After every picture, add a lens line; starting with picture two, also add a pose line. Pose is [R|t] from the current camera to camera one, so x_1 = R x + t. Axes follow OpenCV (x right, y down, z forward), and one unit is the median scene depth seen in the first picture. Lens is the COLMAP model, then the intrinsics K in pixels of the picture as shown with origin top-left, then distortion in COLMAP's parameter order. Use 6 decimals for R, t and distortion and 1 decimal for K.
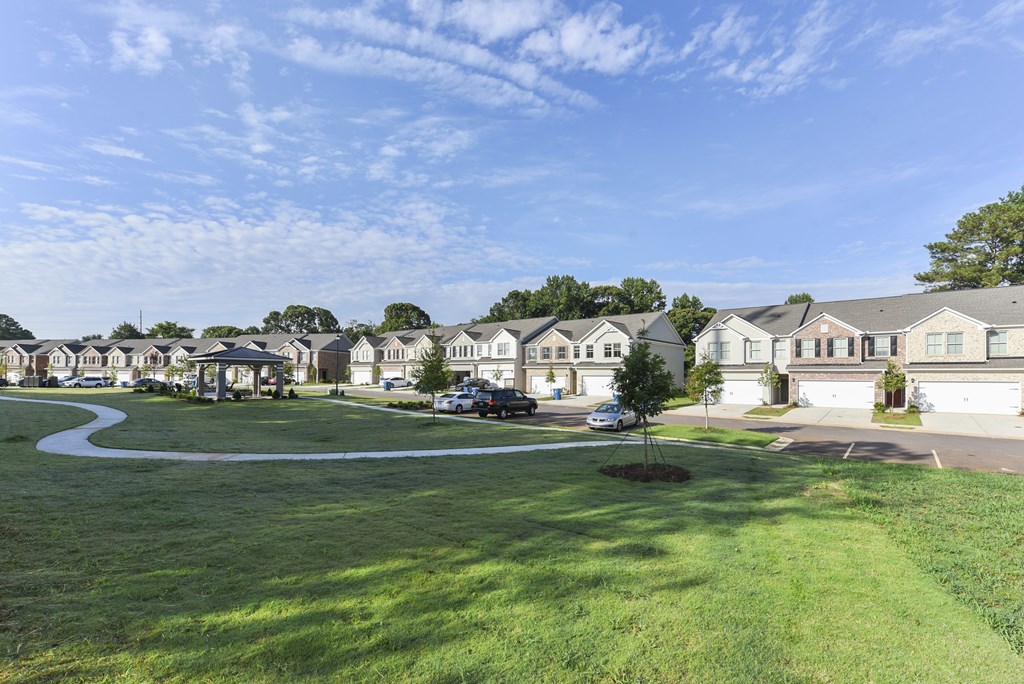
lens RADIAL K [[451.2, 0, 508.8], [0, 451.2, 345.3], [0, 0, 1]] dist [0.000266, 0.000821]
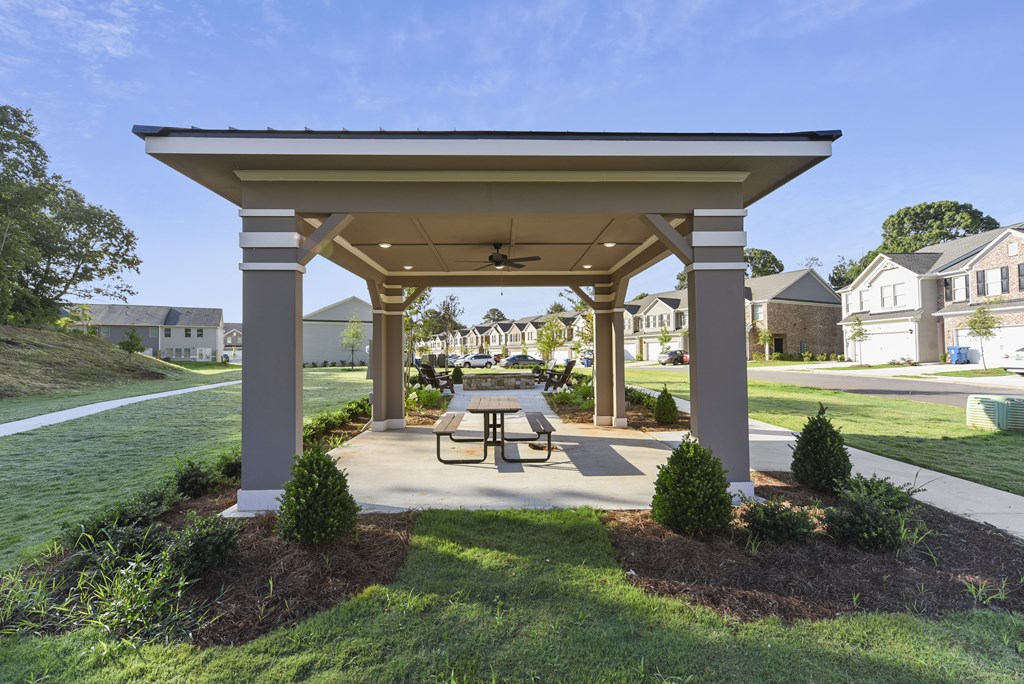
lens RADIAL K [[451.2, 0, 508.8], [0, 451.2, 345.3], [0, 0, 1]] dist [0.000266, 0.000821]
pose [[0.637760, -0.029833, -0.769657, -0.198823], [0.067081, 0.997604, 0.016917, 0.034307], [0.767308, -0.062418, 0.638233, 0.397985]]
